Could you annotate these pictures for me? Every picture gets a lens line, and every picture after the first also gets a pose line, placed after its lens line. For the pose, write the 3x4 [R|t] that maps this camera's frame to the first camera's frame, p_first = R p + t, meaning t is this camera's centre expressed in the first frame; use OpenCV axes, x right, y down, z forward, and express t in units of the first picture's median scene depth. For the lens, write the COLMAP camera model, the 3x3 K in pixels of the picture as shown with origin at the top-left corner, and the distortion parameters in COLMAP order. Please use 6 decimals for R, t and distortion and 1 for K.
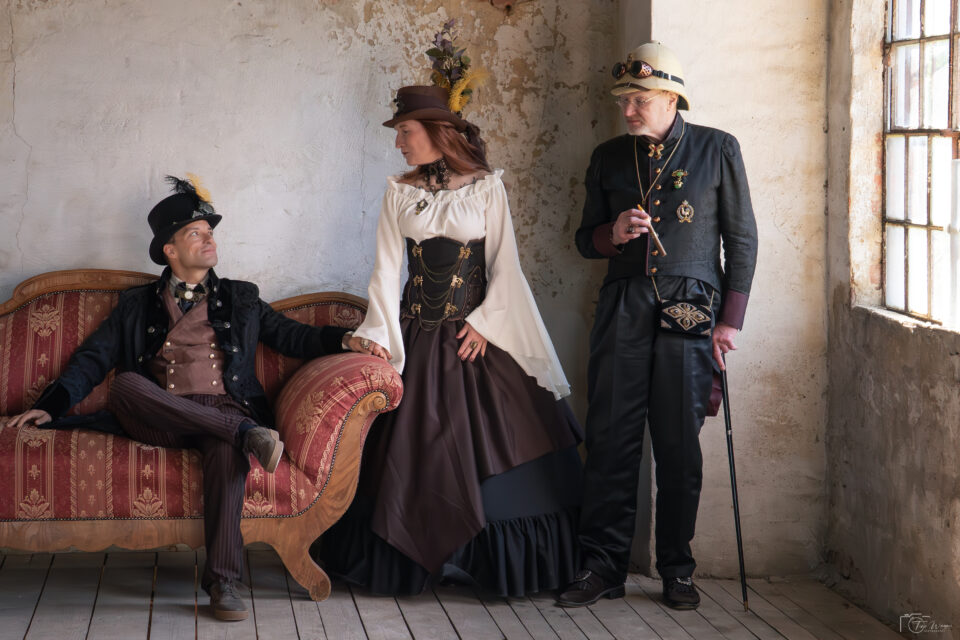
lens RADIAL K [[2268.1, 0, 480.1], [0, 2268.1, 244.9], [0, 0, 1]] dist [0.055091, 2.512835]
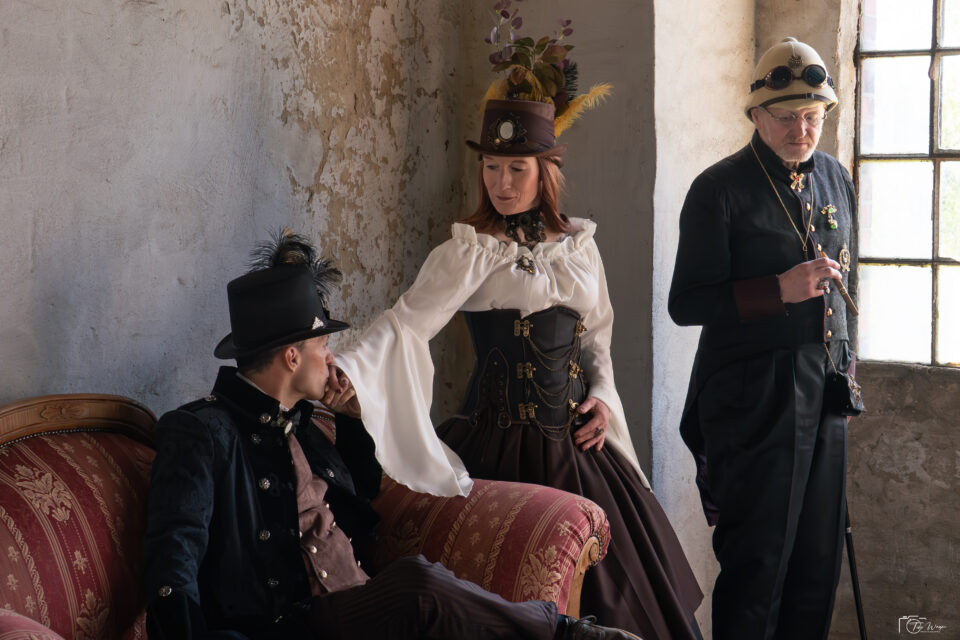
lens RADIAL K [[2303.4, 0, 480.1], [0, 2303.4, 292.5], [0, 0, 1]] dist [0.157865, 1.569560]
pose [[0.616134, -0.047773, 0.786192, -0.565196], [0.037857, 0.998801, 0.031023, -0.029544], [-0.786731, 0.010648, 0.617204, 0.551539]]
